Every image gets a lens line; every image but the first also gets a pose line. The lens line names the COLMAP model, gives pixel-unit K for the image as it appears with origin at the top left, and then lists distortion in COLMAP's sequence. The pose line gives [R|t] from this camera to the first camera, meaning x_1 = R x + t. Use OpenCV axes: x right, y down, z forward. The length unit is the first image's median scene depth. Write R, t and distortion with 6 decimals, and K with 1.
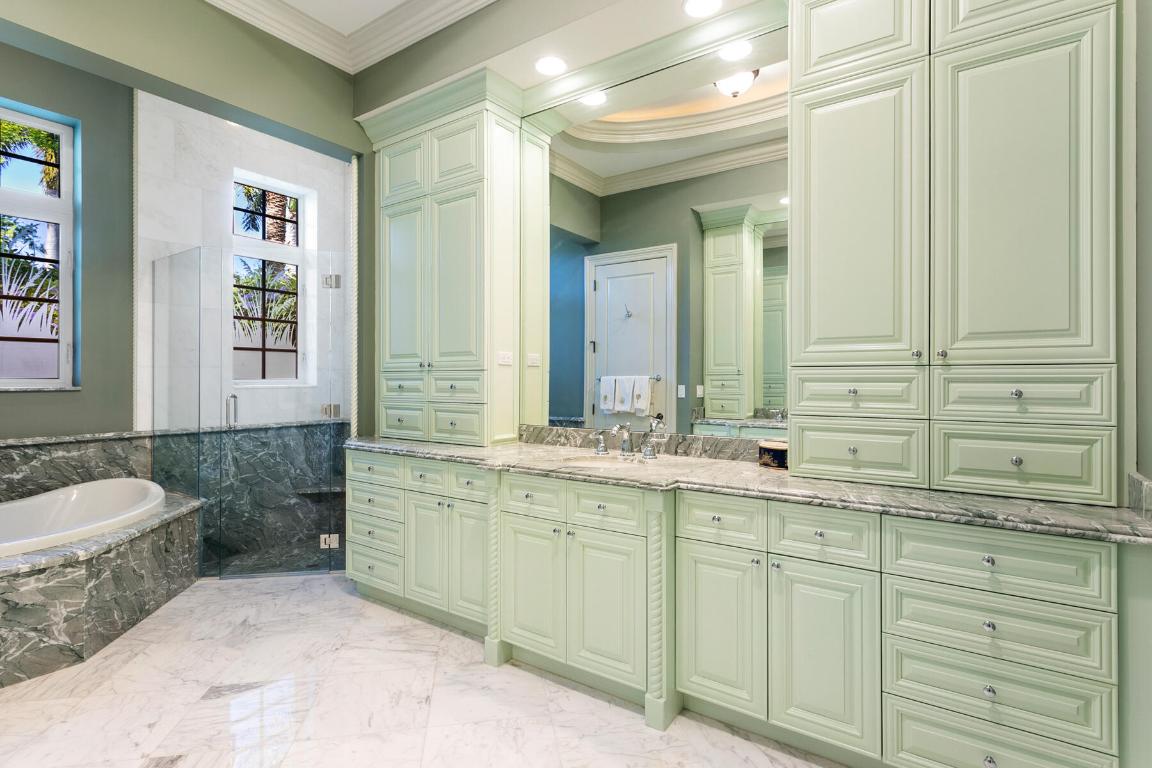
lens RADIAL K [[557.8, 0, 585.0], [0, 557.8, 380.3], [0, 0, 1]] dist [-0.006319, 0.002475]
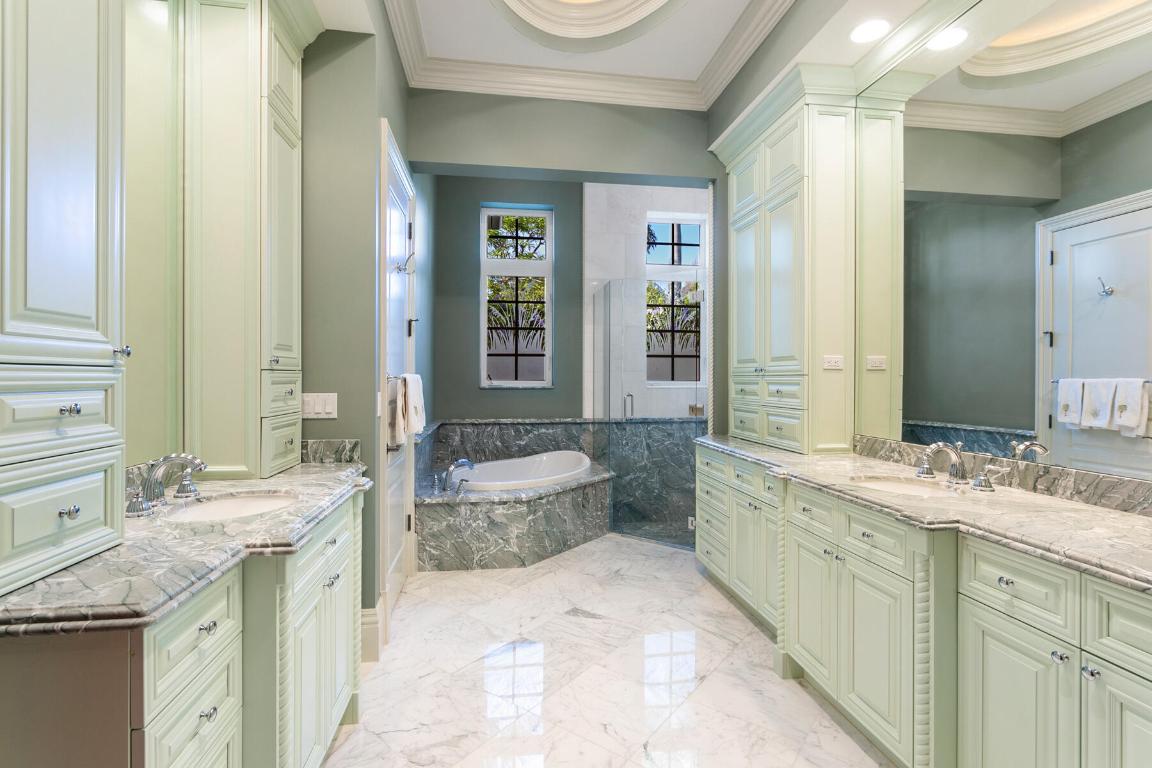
lens RADIAL K [[557.8, 0, 587.3], [0, 557.8, 380.1], [0, 0, 1]] dist [-0.006319, 0.002475]
pose [[0.681098, 0.005566, -0.732171, 0.256612], [-0.003328, 0.999984, 0.004505, -0.011790], [0.732185, -0.000632, 0.681106, 0.063246]]
